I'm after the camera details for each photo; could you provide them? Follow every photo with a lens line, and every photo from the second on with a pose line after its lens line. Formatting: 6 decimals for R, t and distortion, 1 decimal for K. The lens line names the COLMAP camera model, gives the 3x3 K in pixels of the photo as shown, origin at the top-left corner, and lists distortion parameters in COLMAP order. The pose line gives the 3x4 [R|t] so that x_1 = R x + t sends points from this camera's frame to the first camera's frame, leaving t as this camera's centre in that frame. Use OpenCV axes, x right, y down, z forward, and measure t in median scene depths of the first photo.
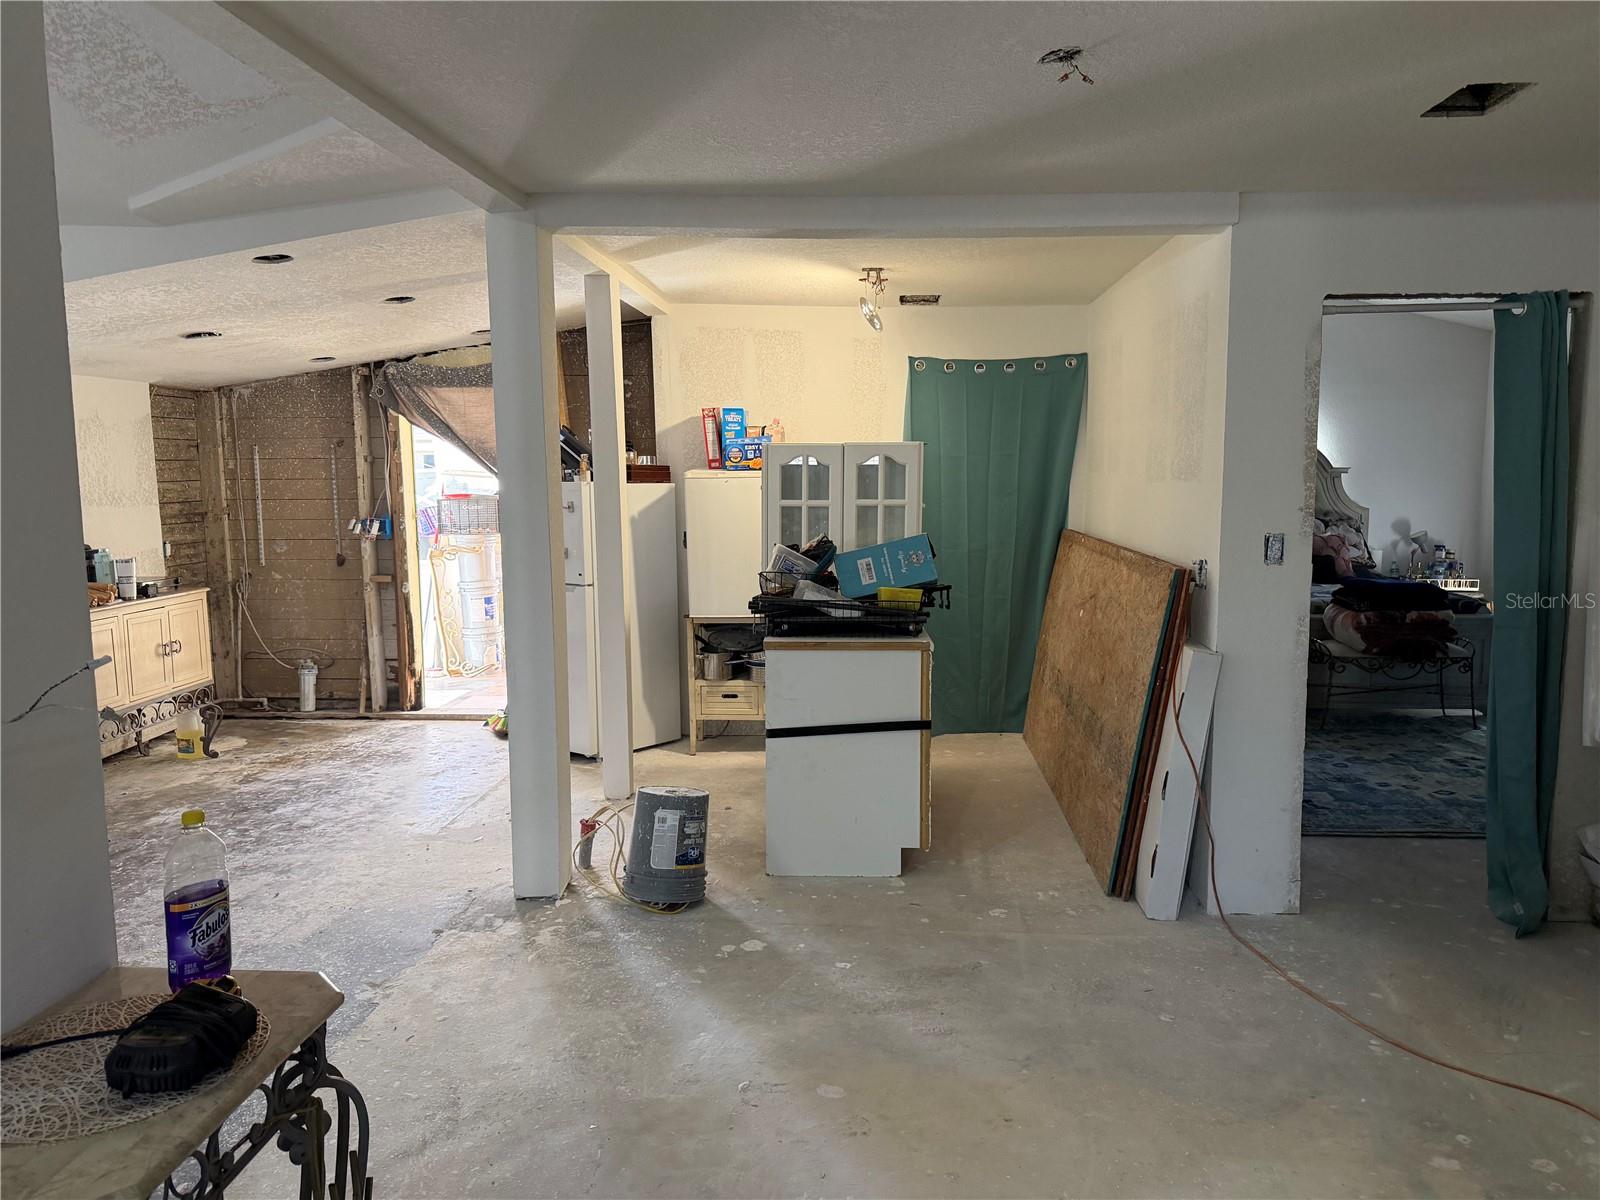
lens RADIAL K [[1119.2, 0, 800.0], [0, 1119.2, 600.0], [0, 0, 1]] dist [-0.005449, -0.034341]
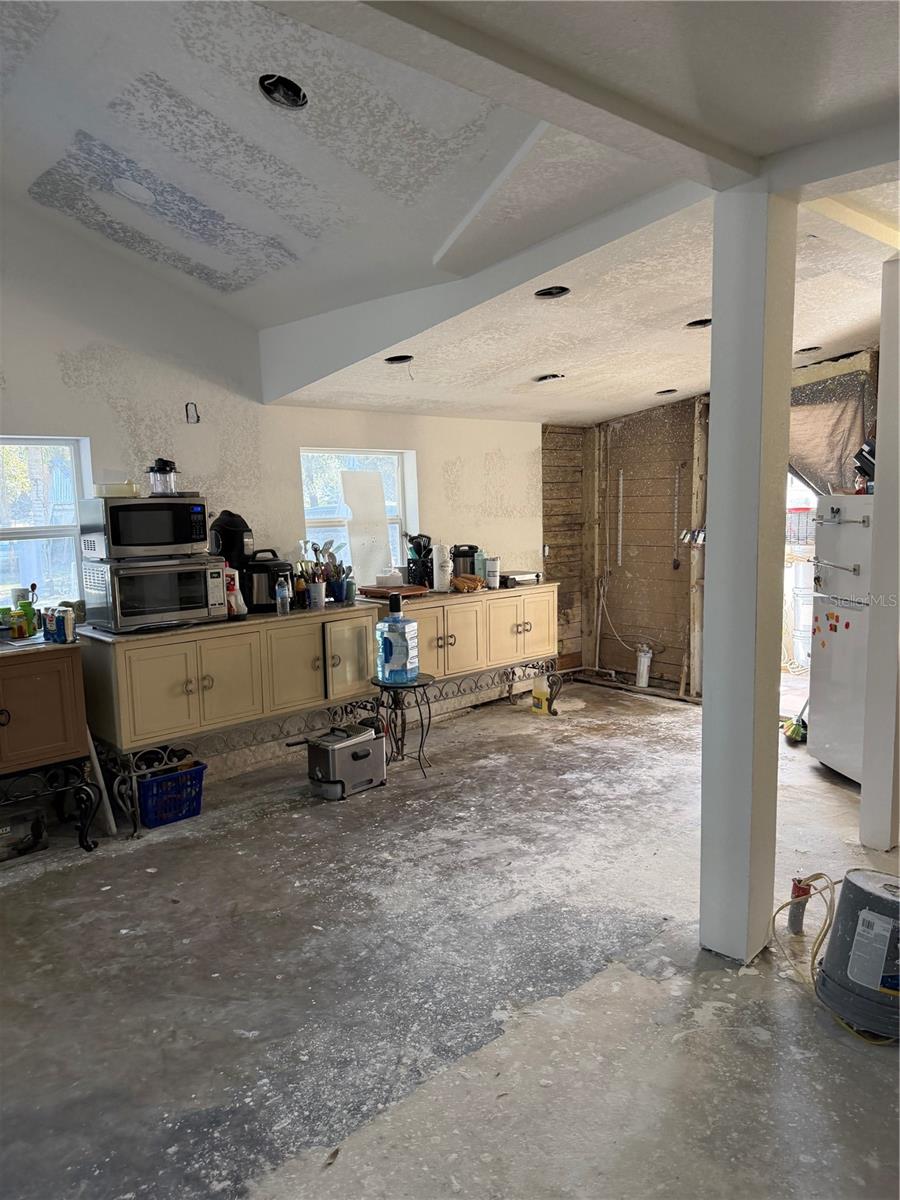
lens RADIAL K [[838.5, 0, 433.2], [0, 838.5, 609.0], [0, 0, 1]] dist [0.097117, -0.175358]
pose [[0.718585, 0.085003, -0.690225, 0.029556], [-0.067978, 0.996334, 0.051930, -0.020642], [0.692109, 0.009604, 0.721729, 0.205798]]
